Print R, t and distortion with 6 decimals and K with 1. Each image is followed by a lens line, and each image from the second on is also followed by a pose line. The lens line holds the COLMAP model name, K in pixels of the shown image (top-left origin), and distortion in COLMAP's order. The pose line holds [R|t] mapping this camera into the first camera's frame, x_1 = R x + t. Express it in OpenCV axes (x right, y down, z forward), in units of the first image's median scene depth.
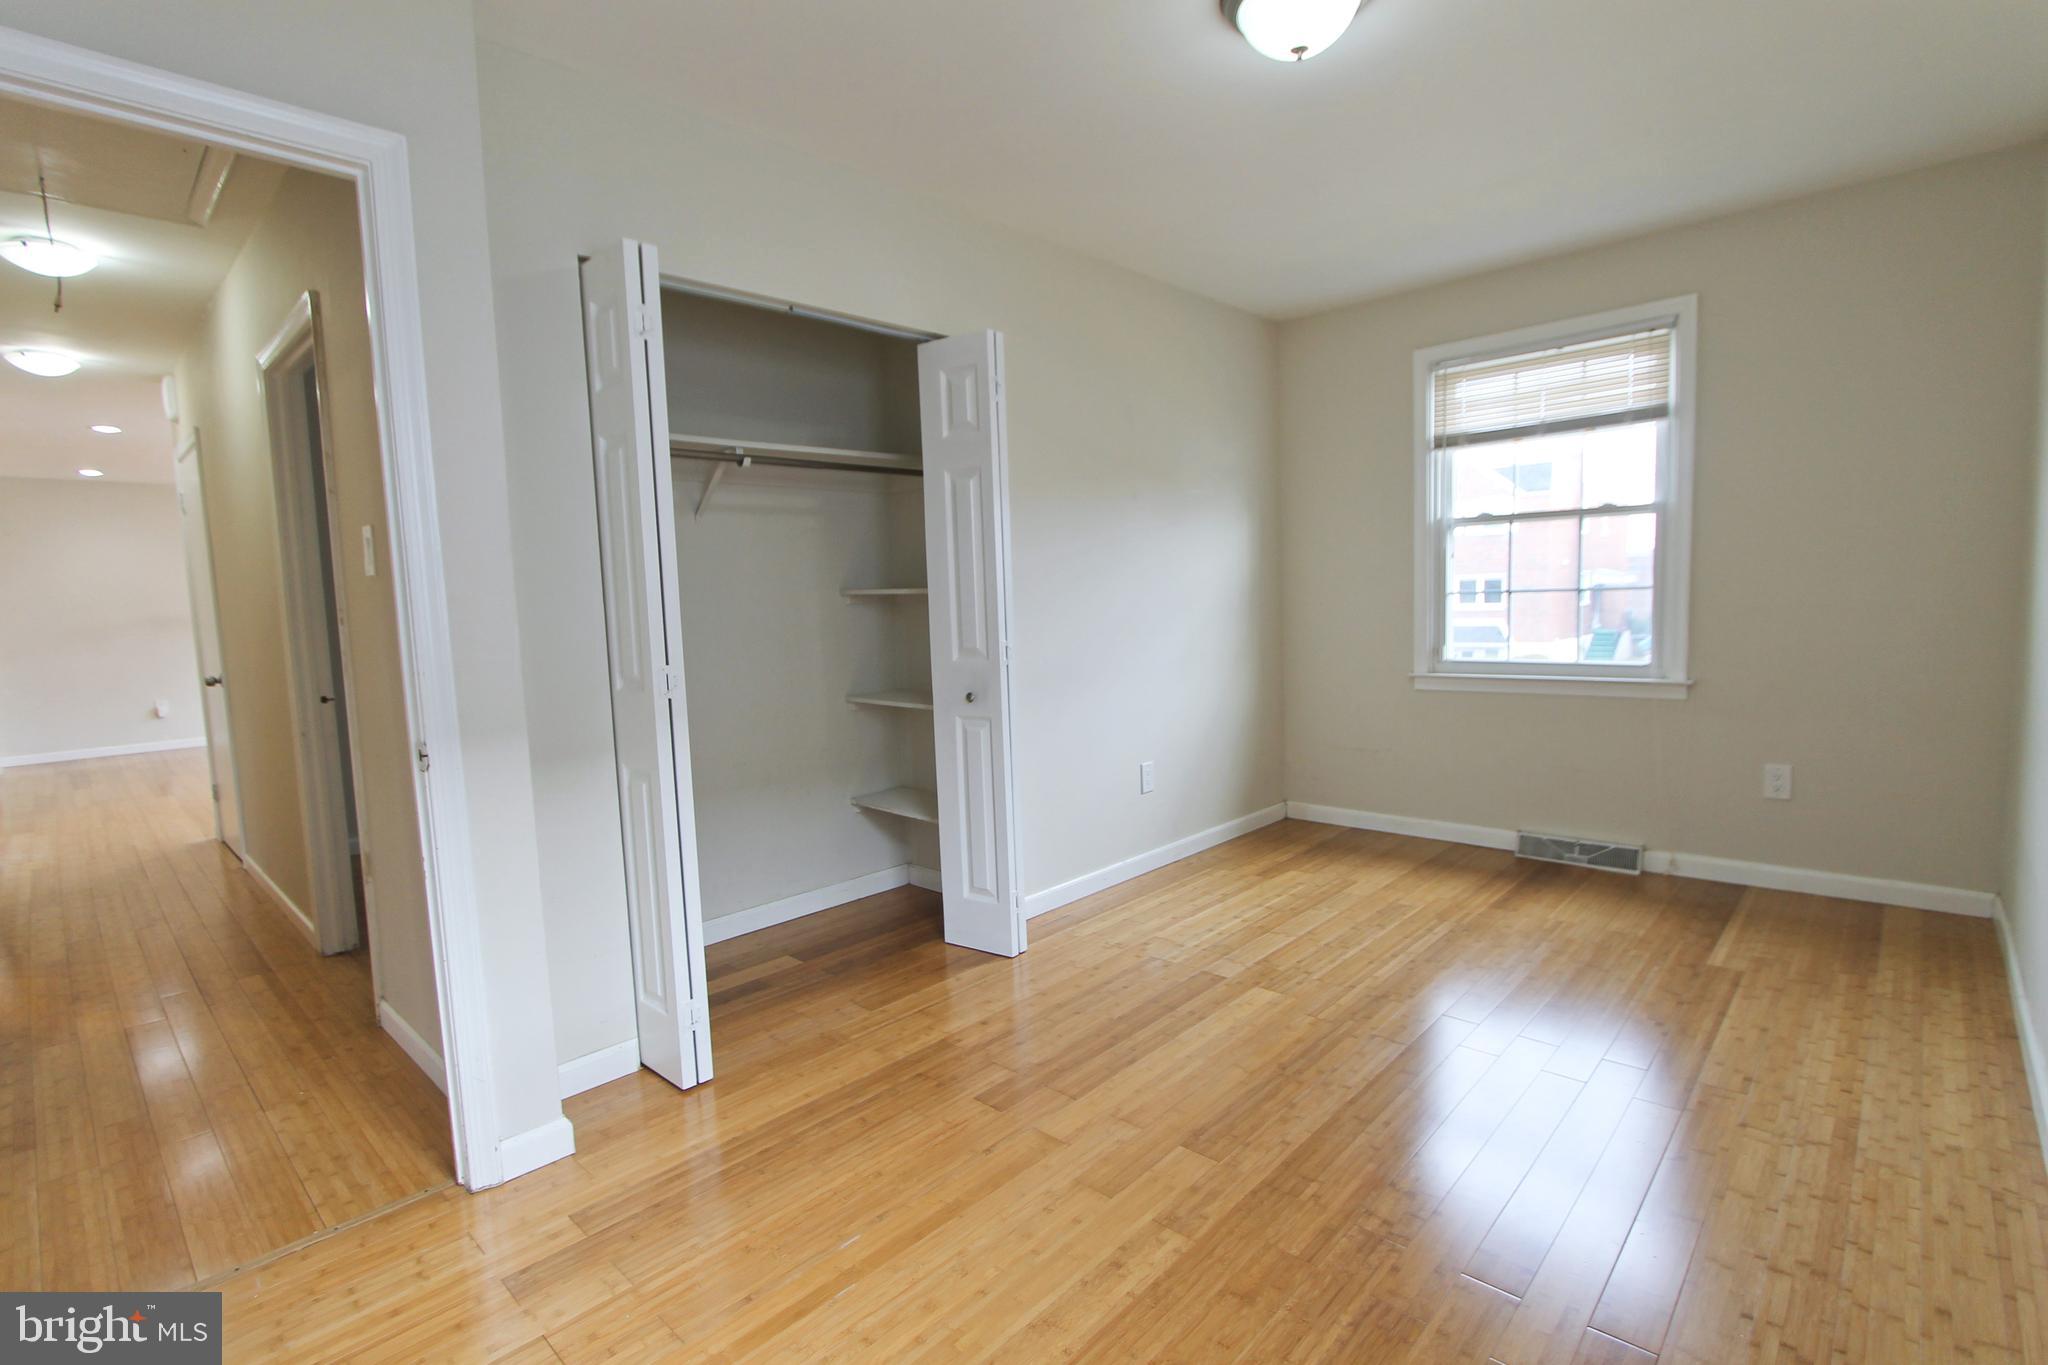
lens RADIAL K [[954.8, 0, 1031.2], [0, 954.8, 686.0], [0, 0, 1]] dist [-0.018921, 0.003181]
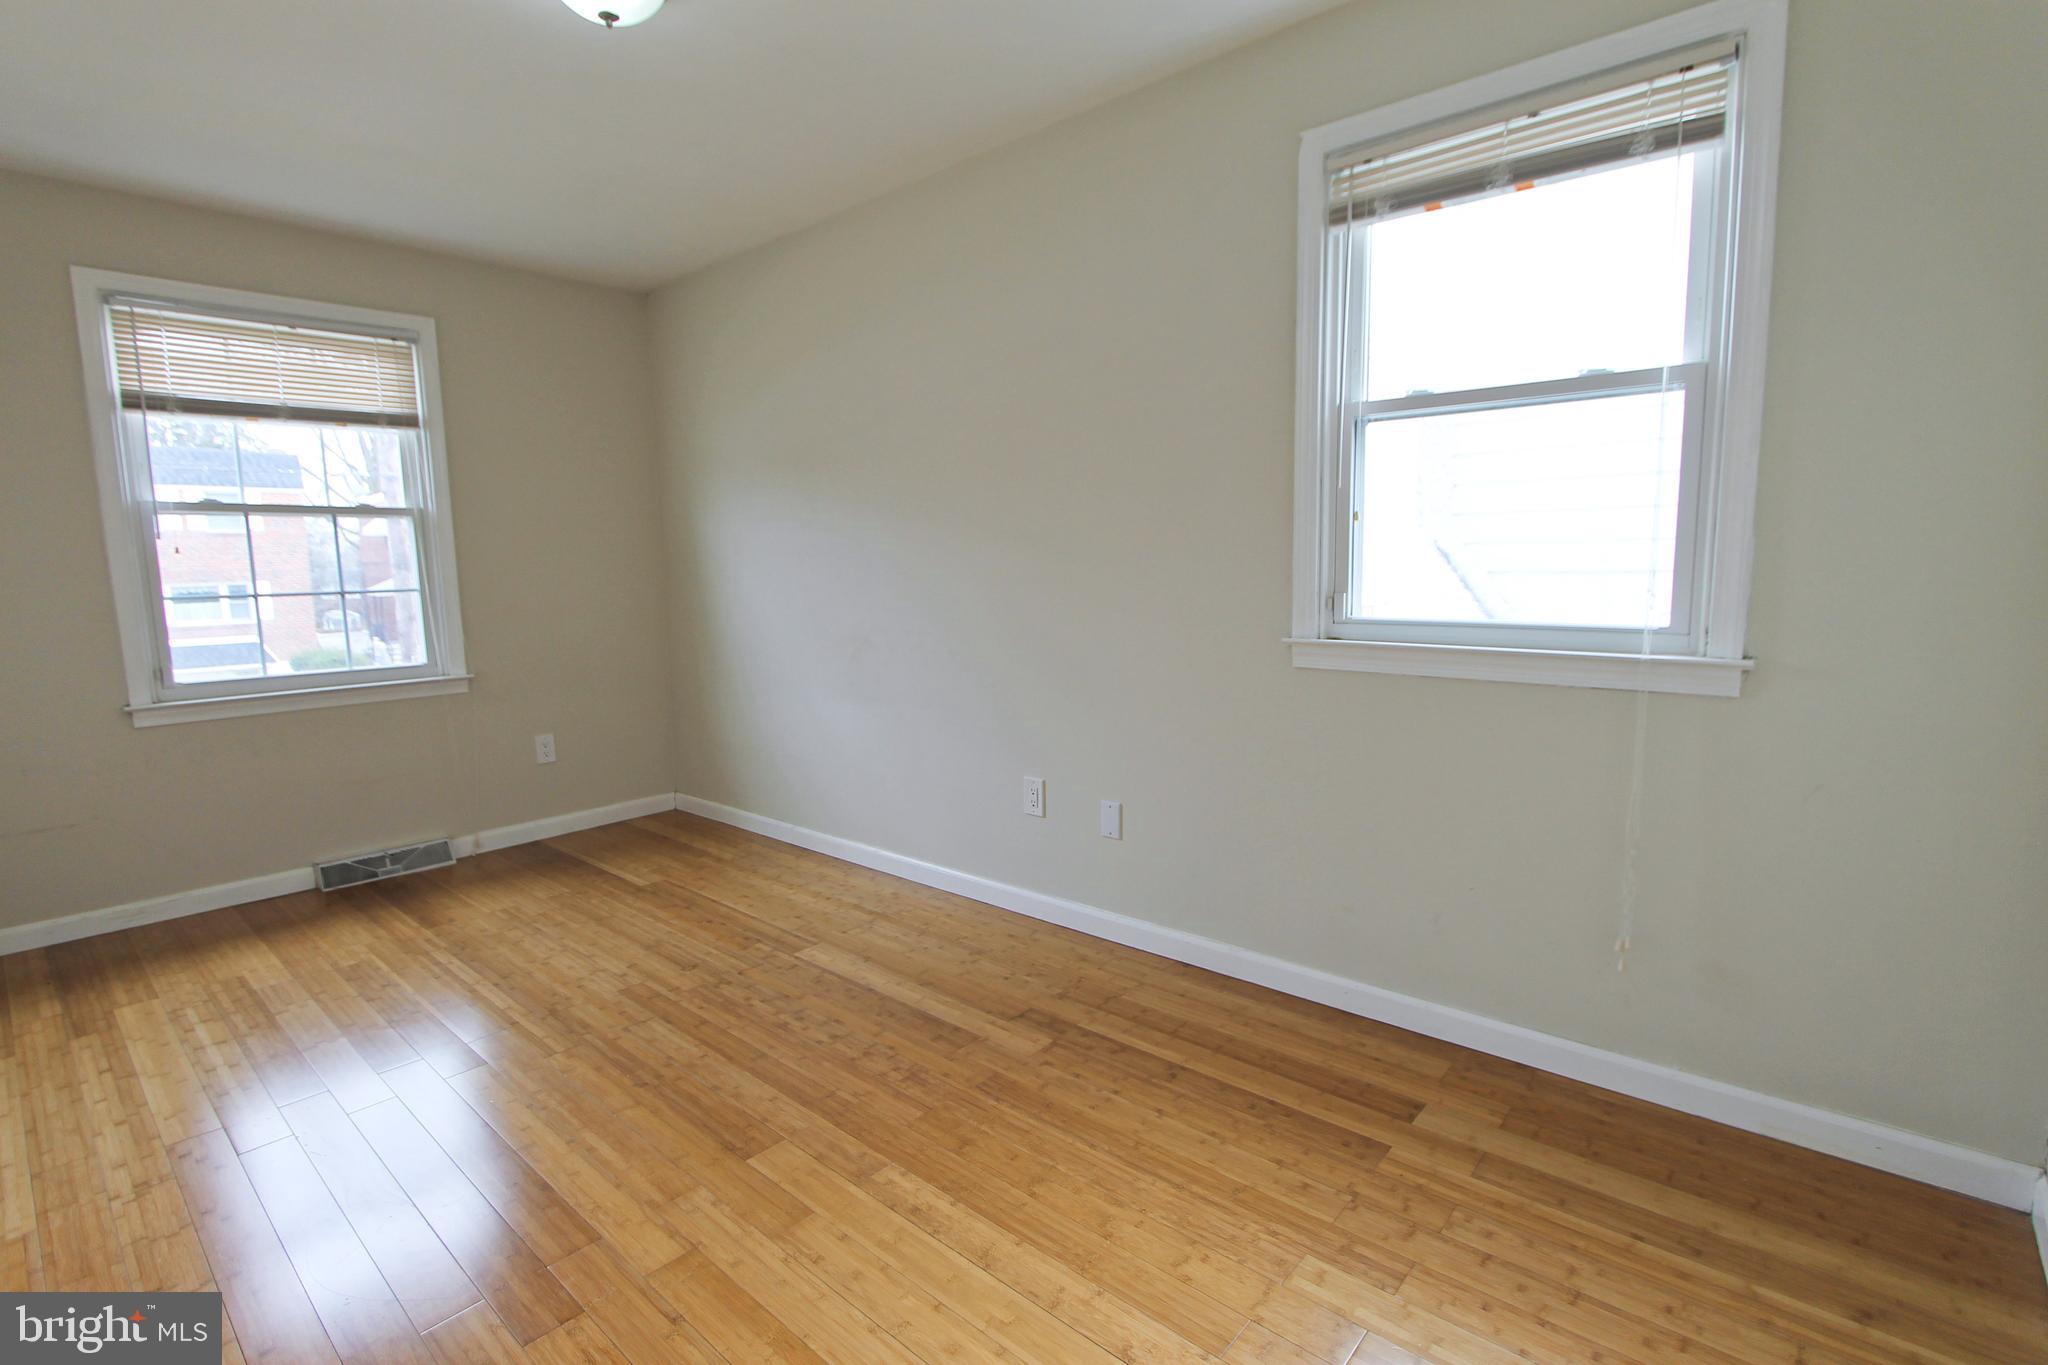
lens RADIAL K [[954.8, 0, 1031.2], [0, 954.8, 686.0], [0, 0, 1]] dist [-0.018921, 0.003181]
pose [[-0.032290, -0.094133, 0.995036, -0.414842], [0.112700, 0.988863, 0.097207, -0.025747], [-0.993104, 0.115279, -0.021322, 0.374663]]
